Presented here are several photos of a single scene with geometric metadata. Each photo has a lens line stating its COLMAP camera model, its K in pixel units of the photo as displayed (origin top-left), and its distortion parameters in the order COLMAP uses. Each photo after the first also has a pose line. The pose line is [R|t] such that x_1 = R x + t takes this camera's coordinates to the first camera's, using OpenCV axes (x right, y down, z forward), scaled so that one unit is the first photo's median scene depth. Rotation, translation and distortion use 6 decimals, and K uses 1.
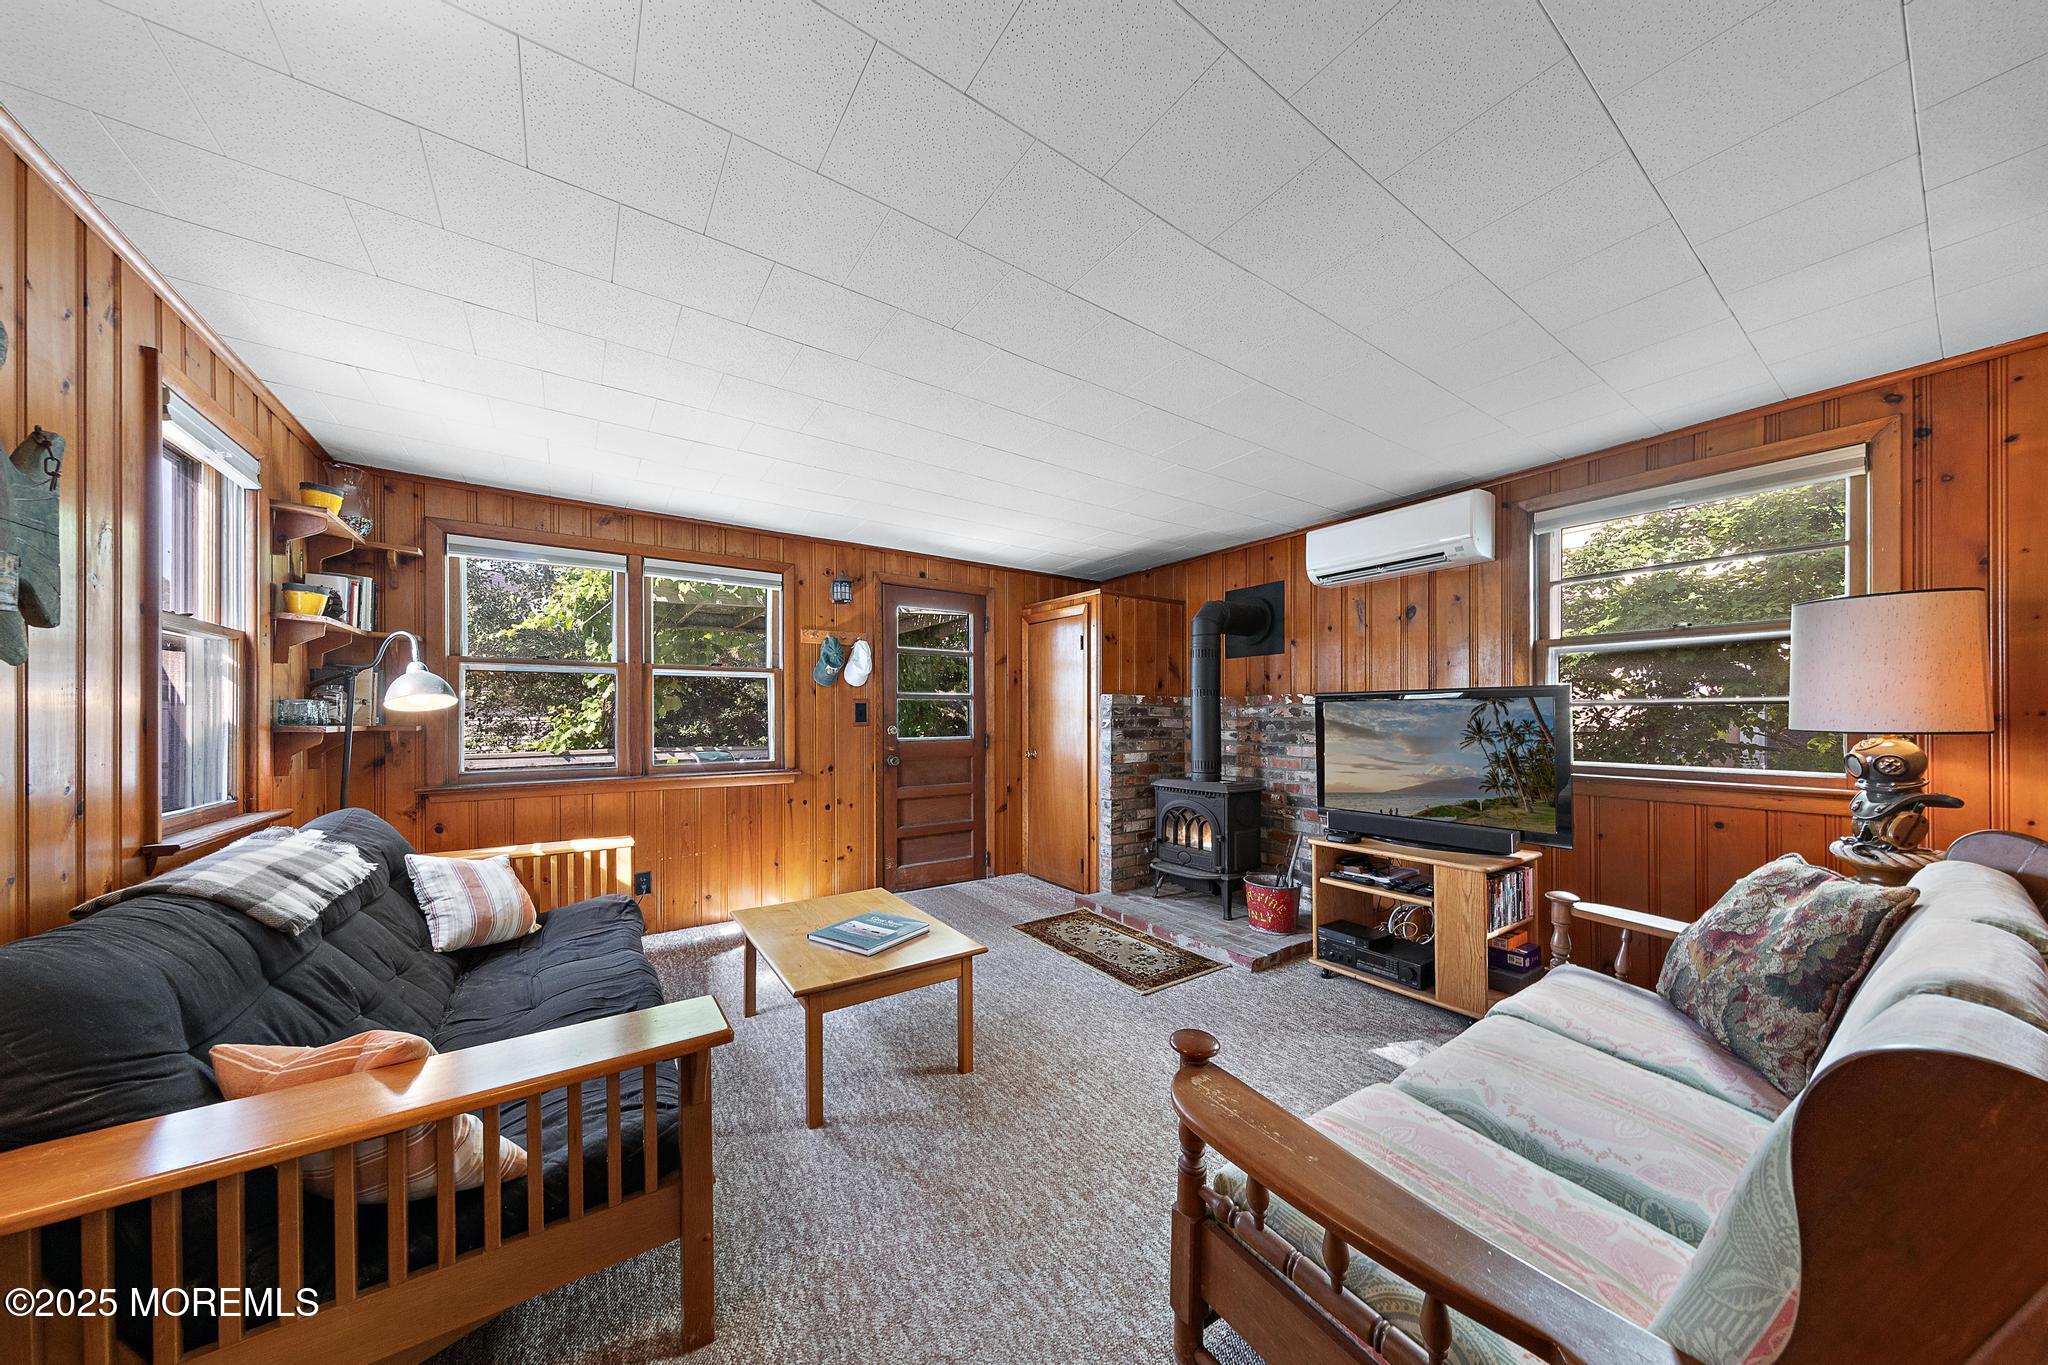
lens RADIAL K [[653.9, 0, 1034.2], [0, 653.9, 719.7], [0, 0, 1]] dist [0.008628, -0.000975]
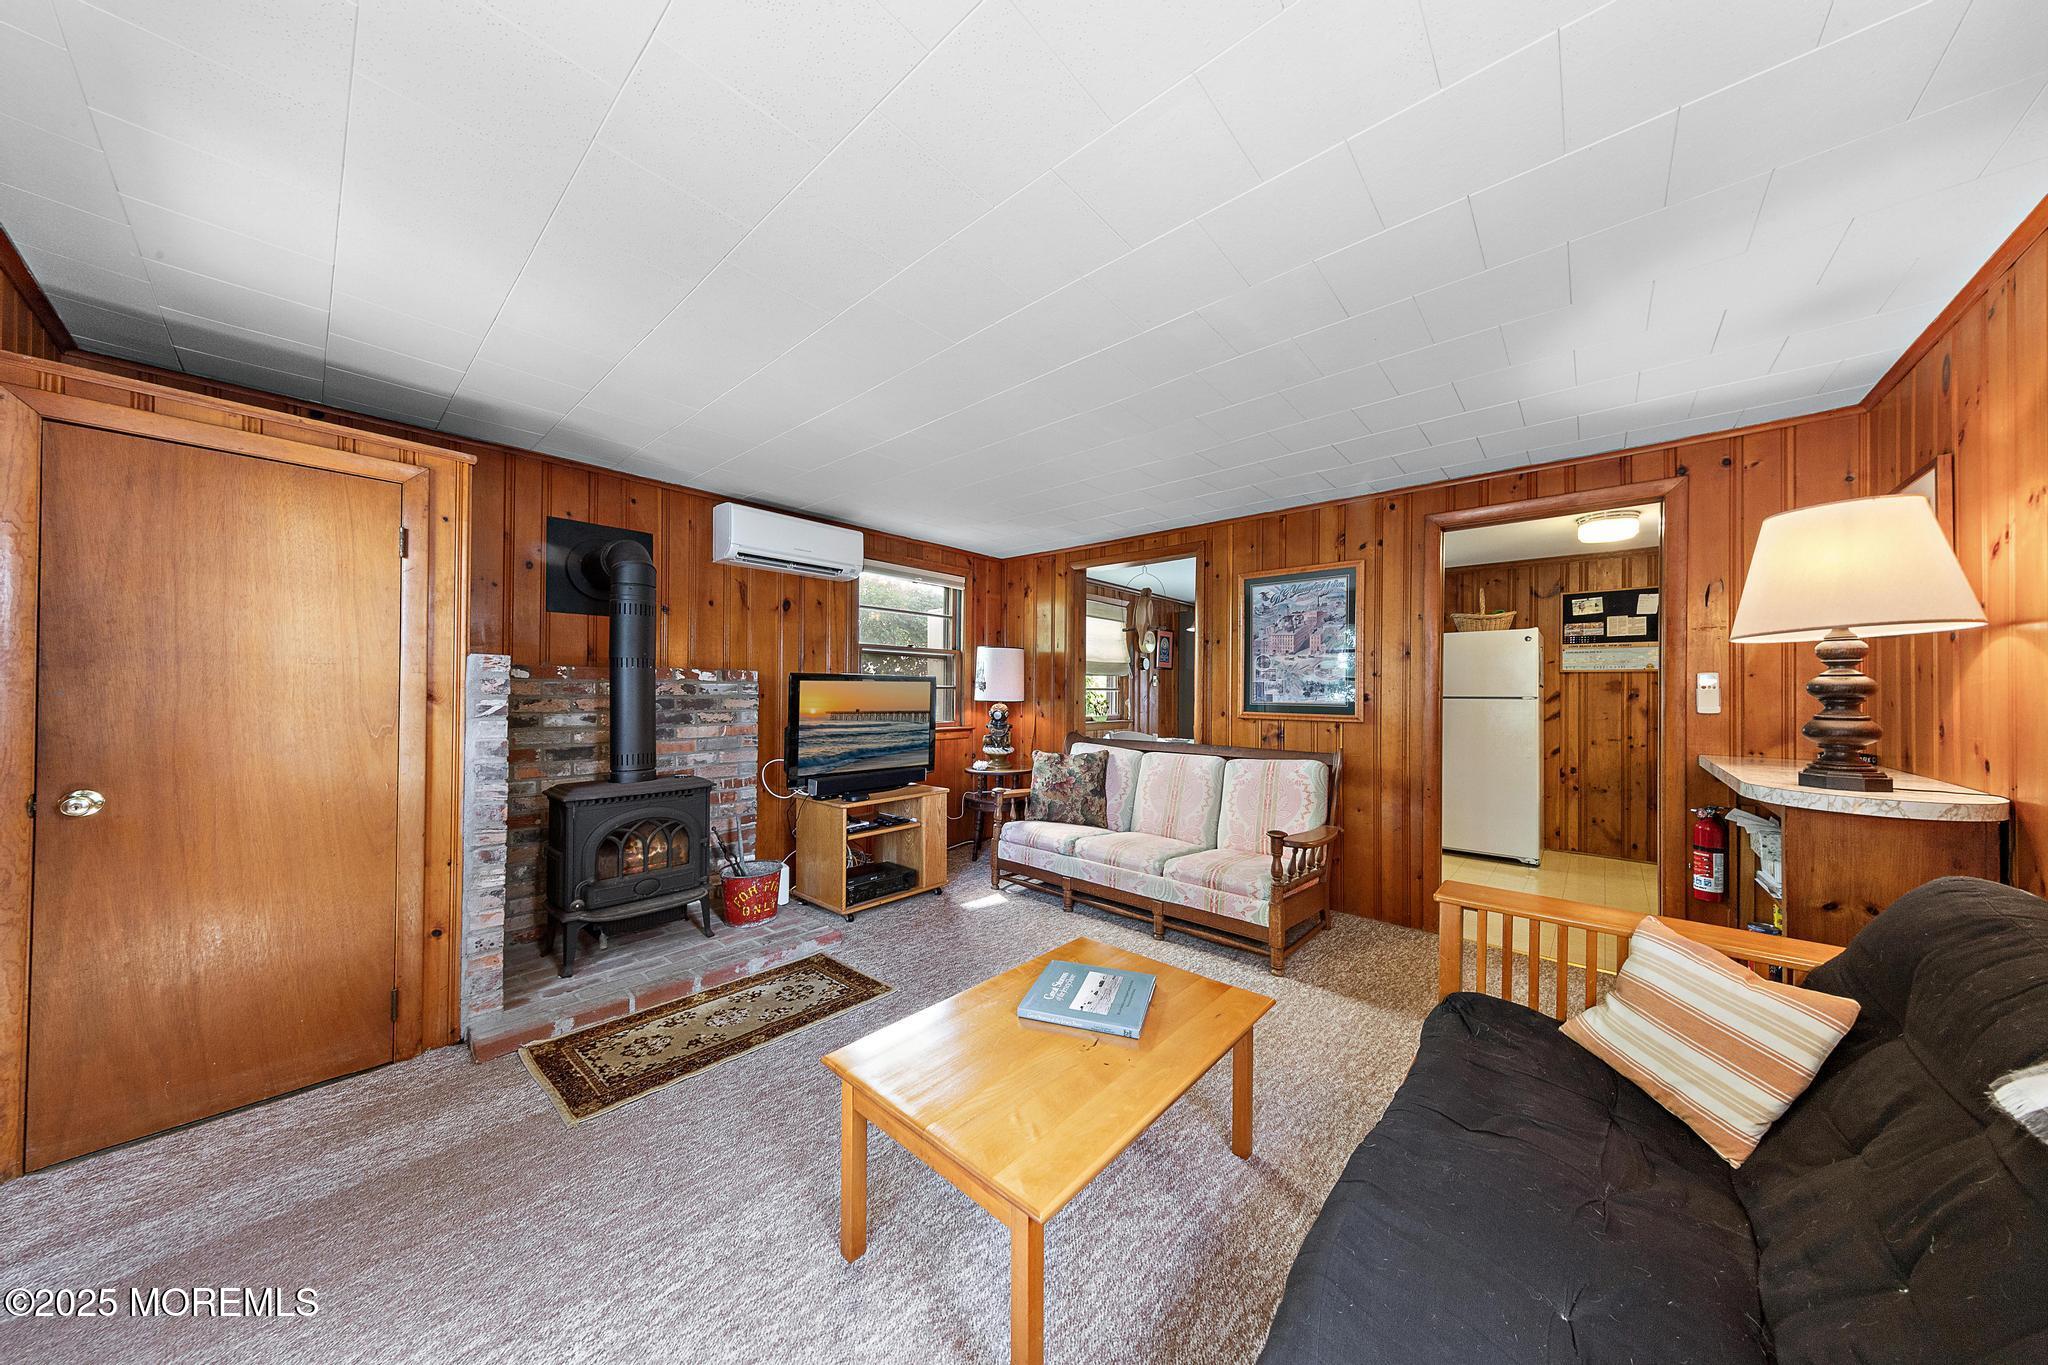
lens RADIAL K [[653.9, 0, 1012.1], [0, 653.9, 688.2], [0, 0, 1]] dist [0.008628, -0.000975]
pose [[-0.228874, 0.003093, 0.973451, -0.584504], [-0.003027, 0.999988, -0.003889, -0.010869], [-0.973451, -0.003837, -0.228861, 0.774916]]
